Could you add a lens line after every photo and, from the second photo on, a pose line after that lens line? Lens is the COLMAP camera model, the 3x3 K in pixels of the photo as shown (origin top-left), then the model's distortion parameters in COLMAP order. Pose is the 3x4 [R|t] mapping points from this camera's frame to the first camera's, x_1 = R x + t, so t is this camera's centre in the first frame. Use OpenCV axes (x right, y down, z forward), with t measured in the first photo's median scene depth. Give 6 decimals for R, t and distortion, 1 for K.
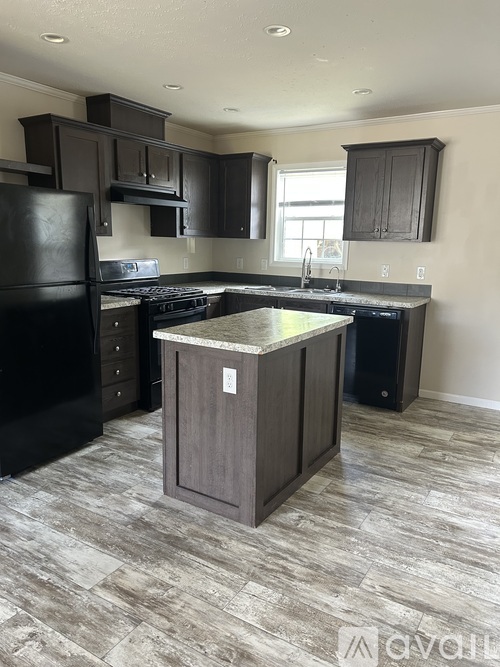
lens RADIAL K [[498.7, 0, 255.4], [0, 498.7, 334.0], [0, 0, 1]] dist [0.041506, -0.027275]
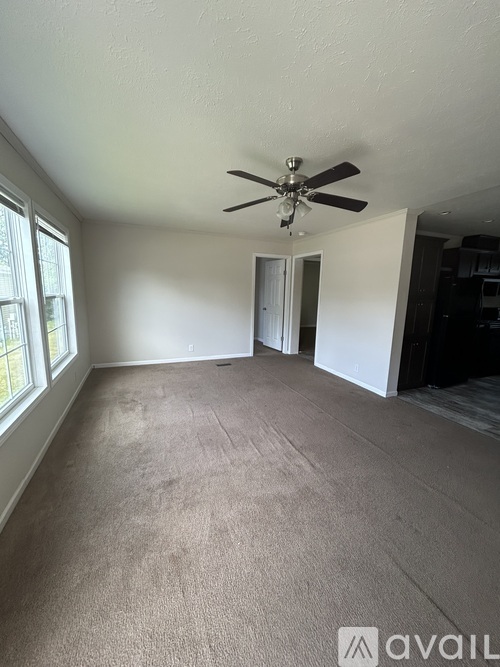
lens RADIAL K [[268.9, 0, 248.6], [0, 268.9, 333.8], [0, 0, 1]] dist [0.001127, 0.000361]
pose [[0.810904, 0.092939, -0.577751, -0.481842], [-0.116055, 0.993238, -0.003113, 0.117396], [0.573555, 0.069576, 0.816207, -0.702034]]
